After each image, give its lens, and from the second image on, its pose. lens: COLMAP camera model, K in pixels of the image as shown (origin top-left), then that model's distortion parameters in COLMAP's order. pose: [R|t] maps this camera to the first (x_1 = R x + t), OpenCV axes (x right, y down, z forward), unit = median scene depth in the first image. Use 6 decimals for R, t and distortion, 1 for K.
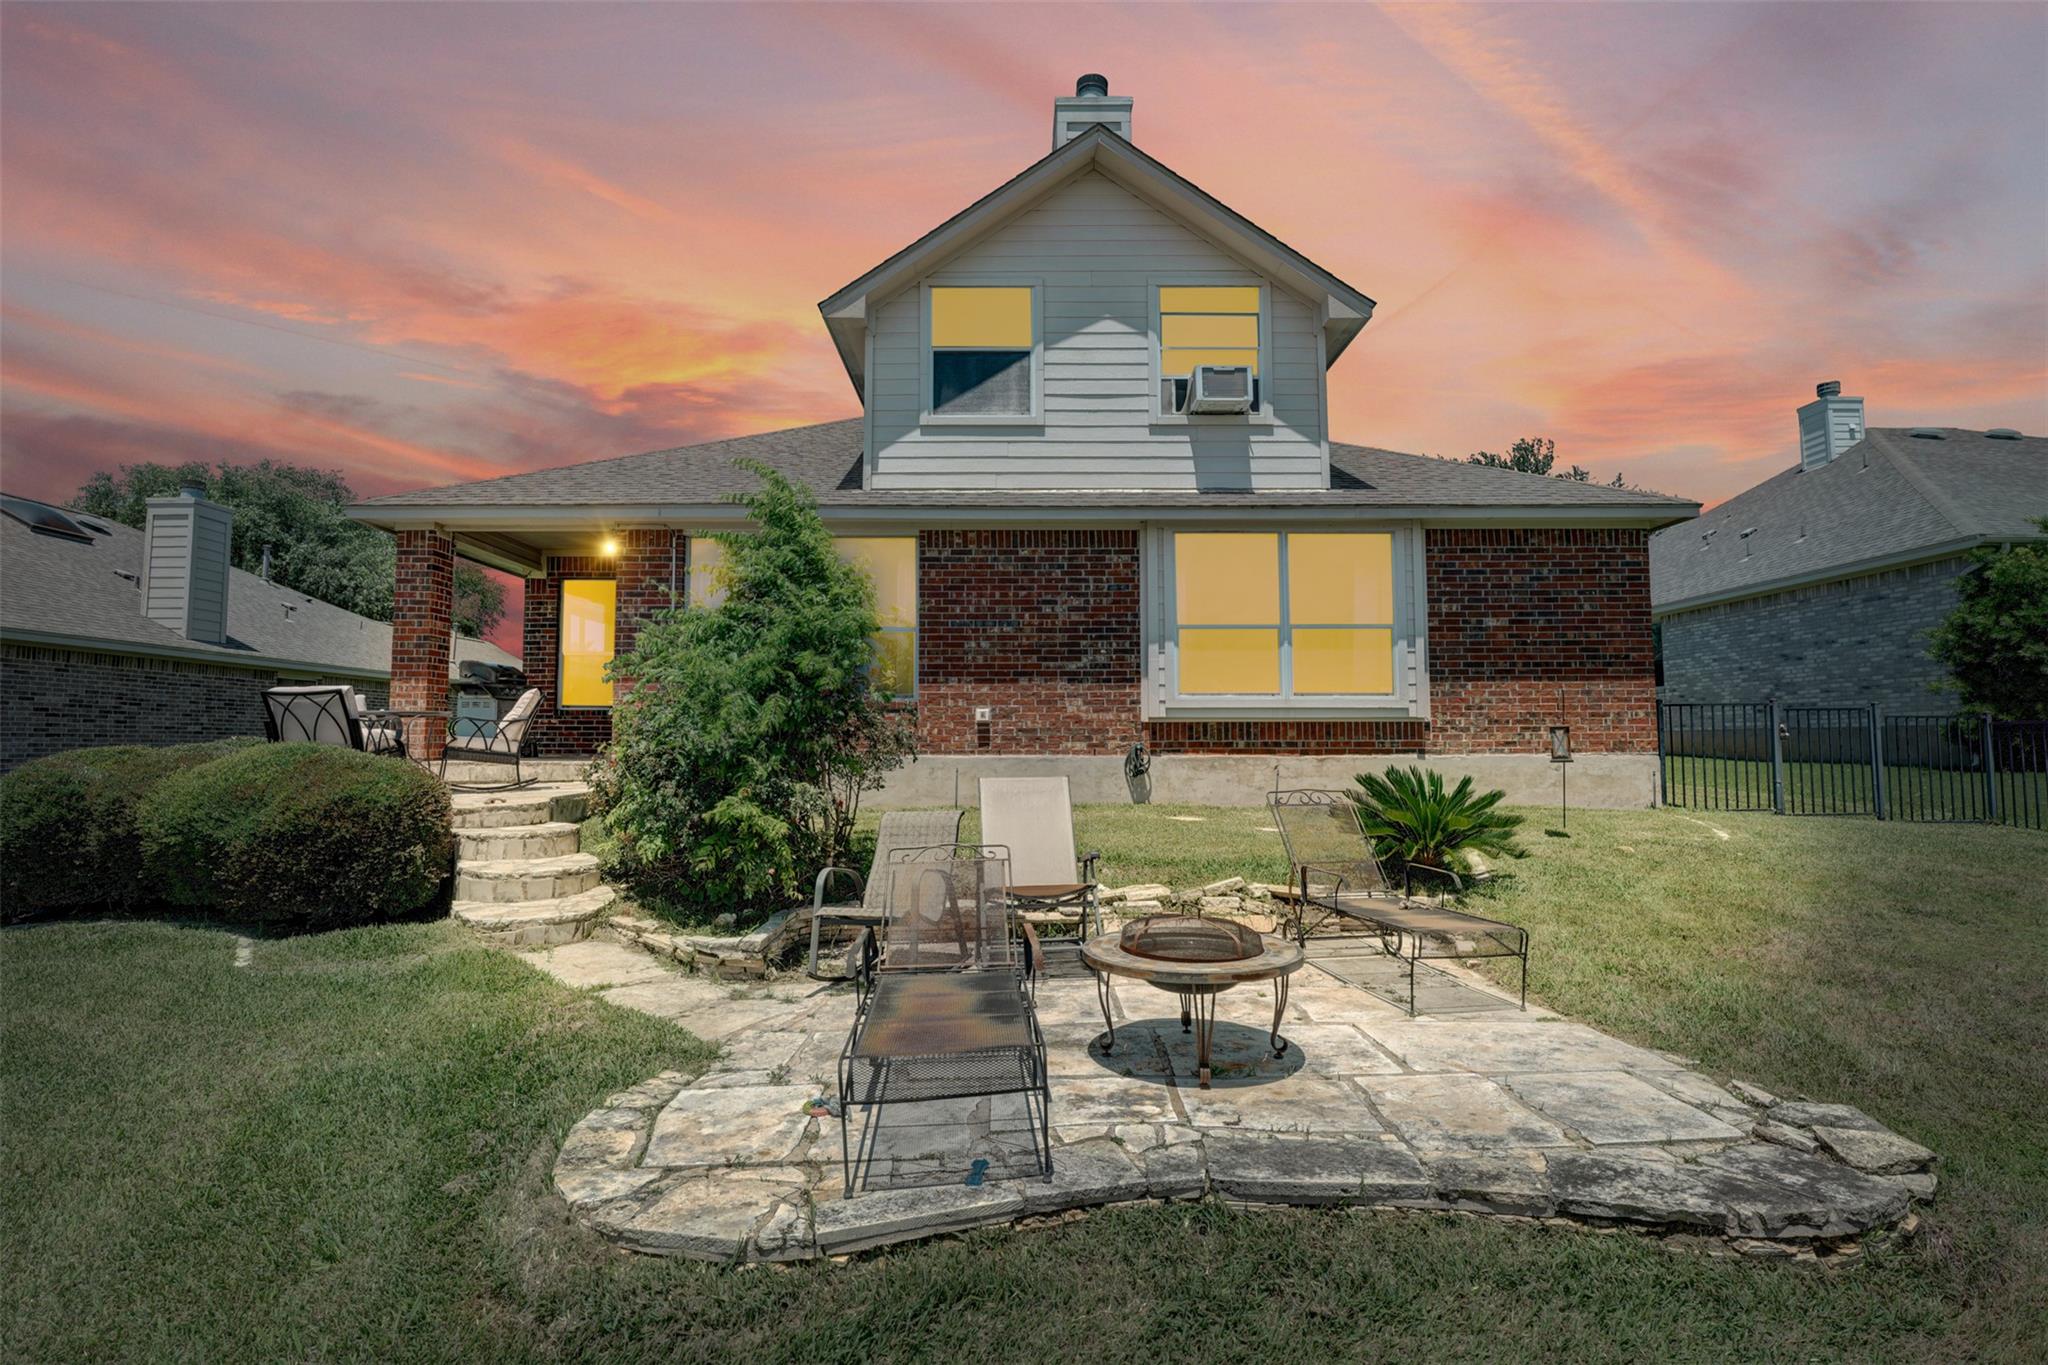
lens RADIAL K [[993.8, 0, 1024.0], [0, 993.8, 682.5], [0, 0, 1]] dist [0.001708, 0.000165]
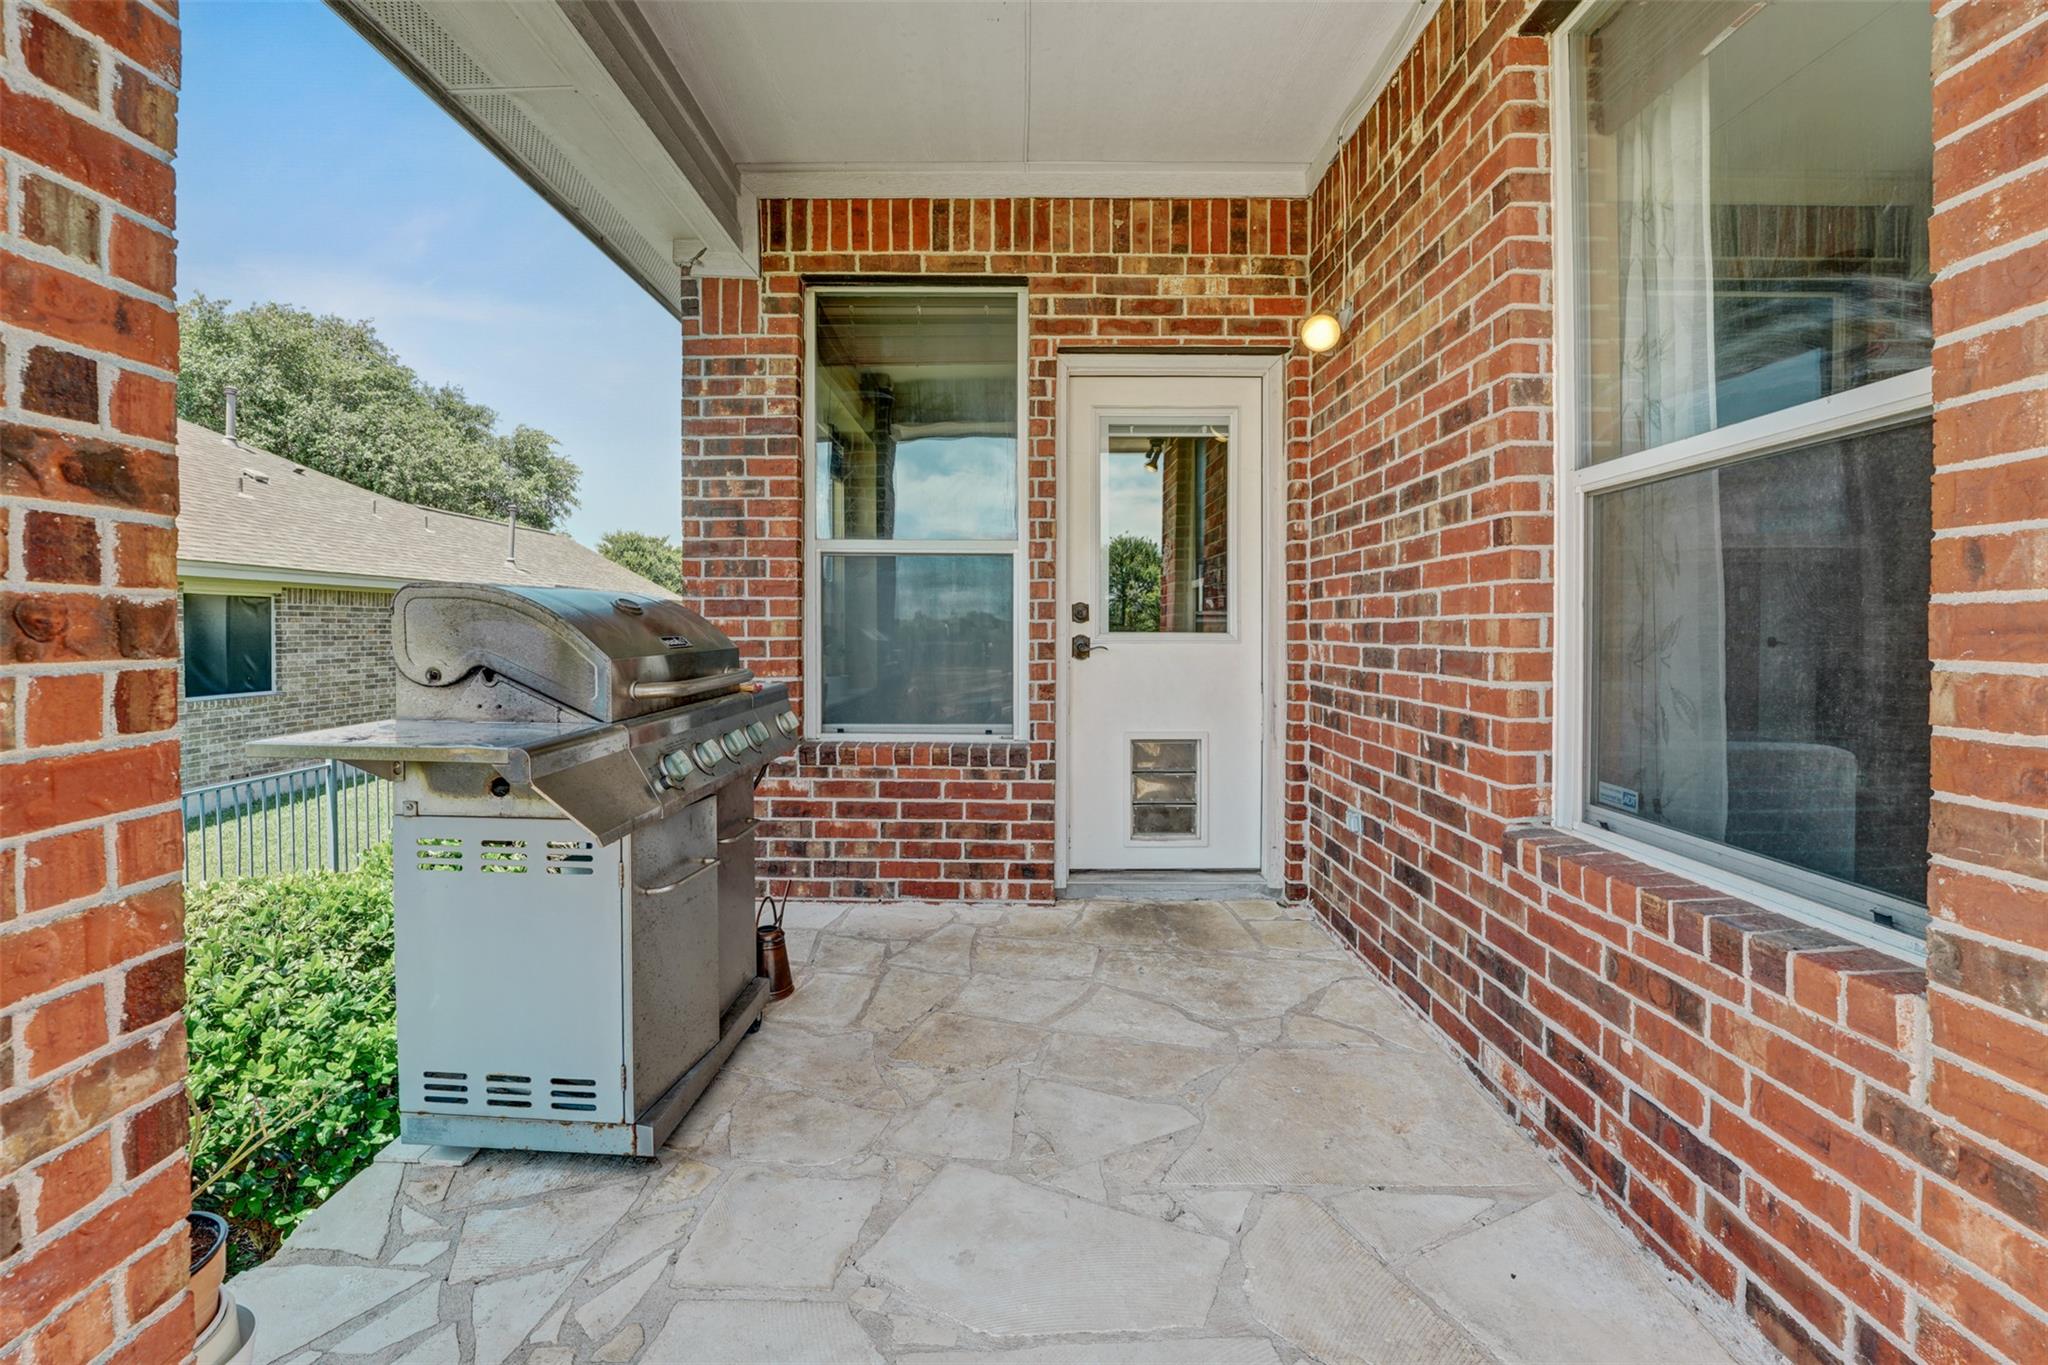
lens RADIAL K [[839.0, 0, 1028.4], [0, 839.0, 648.9], [0, 0, 1]] dist [-0.025233, 0.000179]
pose [[0.999974, 0.002693, 0.006676, -0.499695], [-0.003268, 0.996138, 0.087736, -0.027770], [-0.006414, -0.087755, 0.996121, 0.979676]]
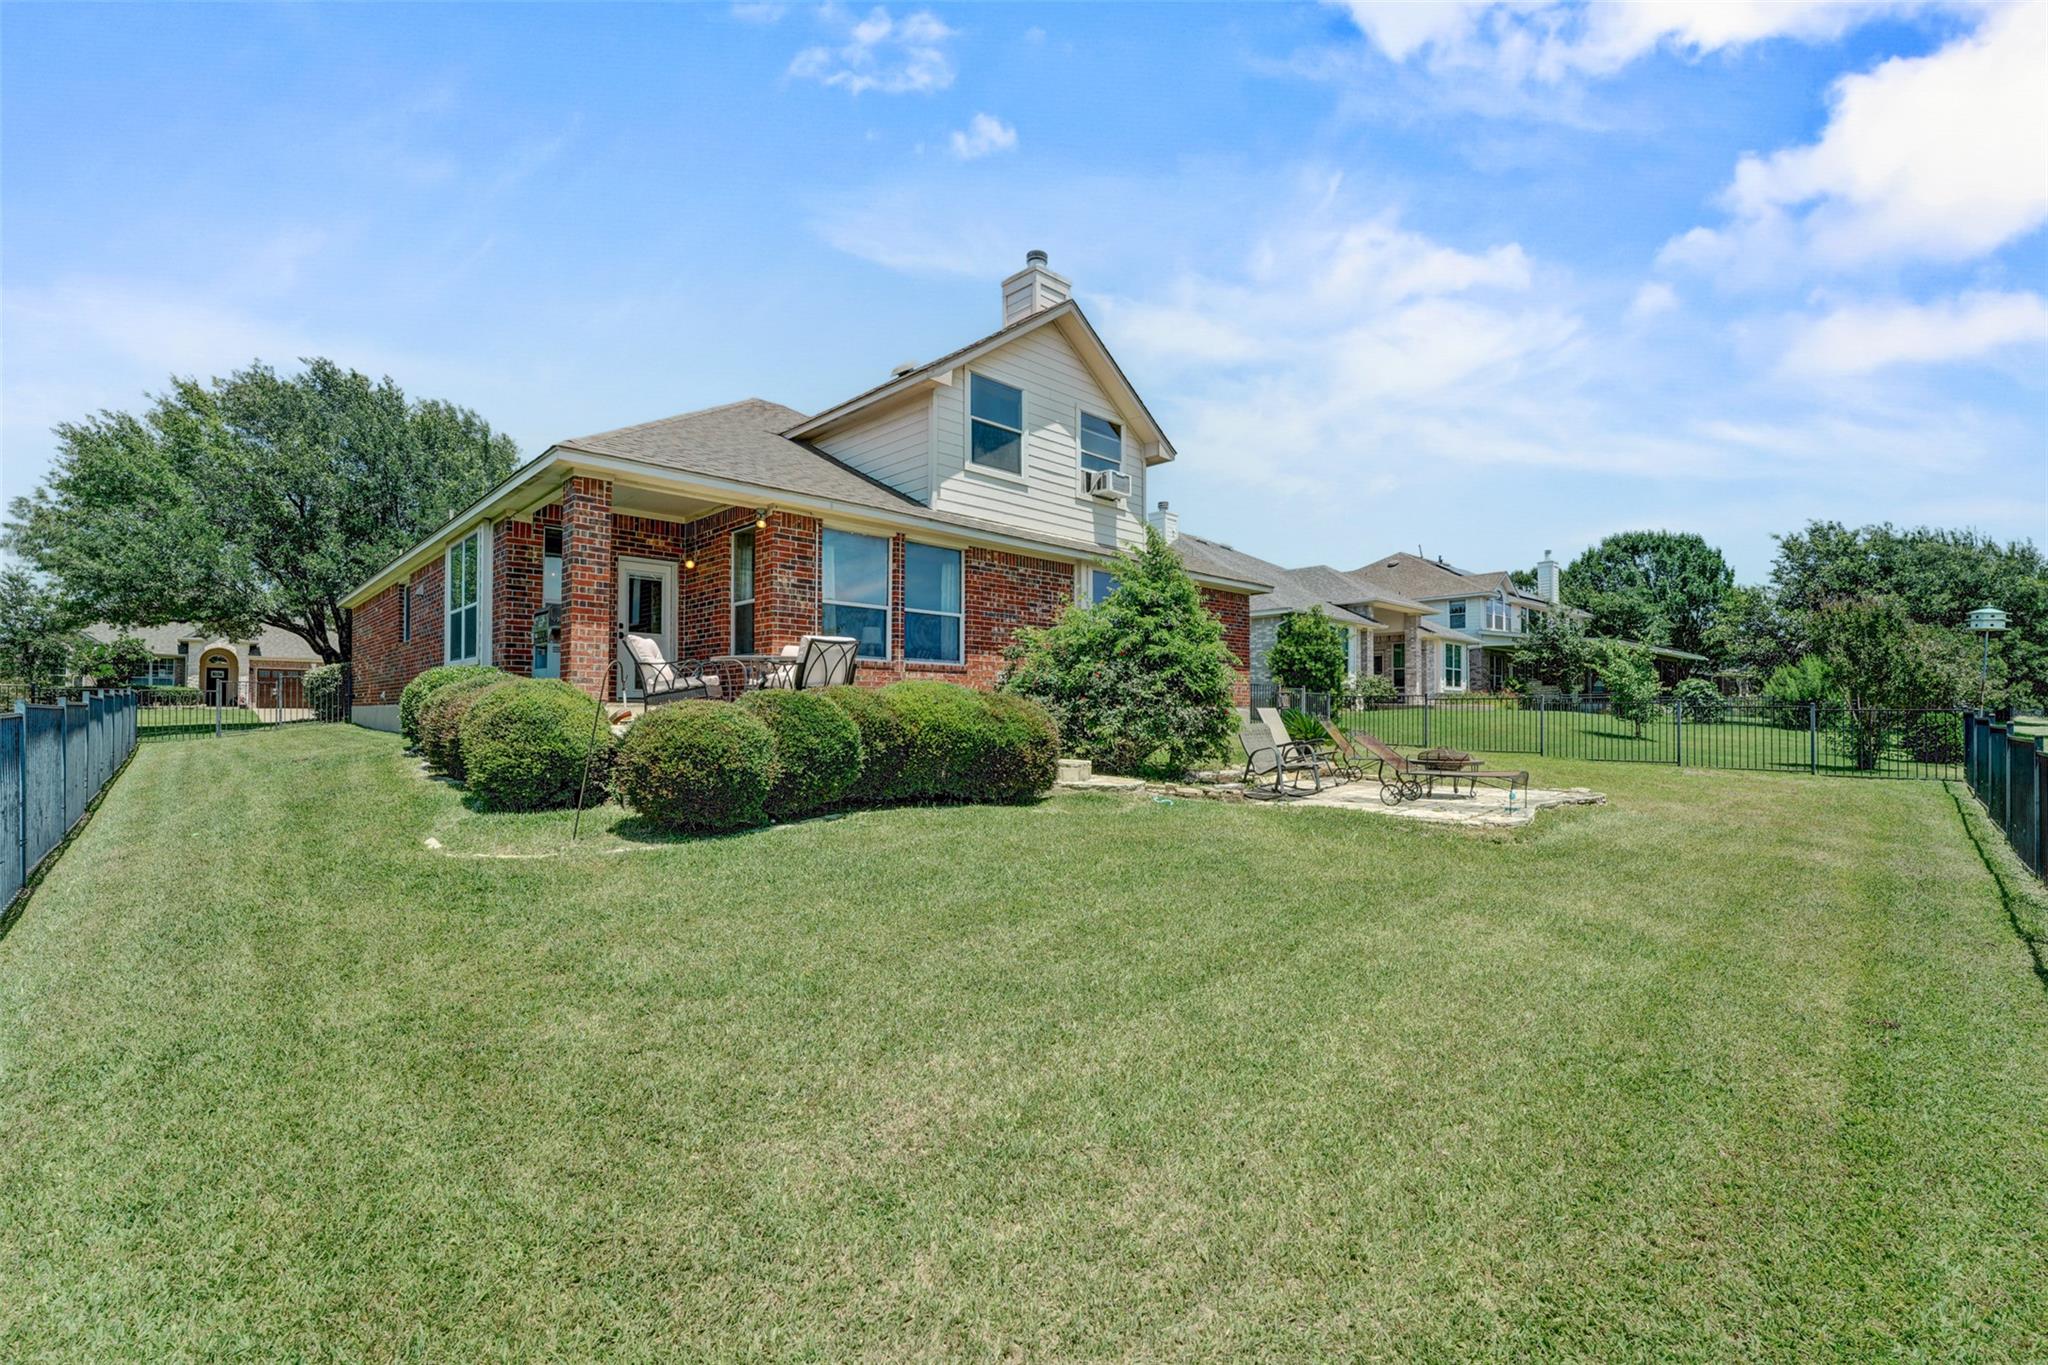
lens RADIAL K [[884.7, 0, 1025.4], [0, 884.7, 707.0], [0, 0, 1]] dist [-0.000451, 0.000089]
pose [[0.724495, 0.011962, 0.689176, -0.917582], [-0.050668, 0.998069, 0.035941, 0.027184], [-0.687415, -0.060958, 0.723702, 0.016451]]
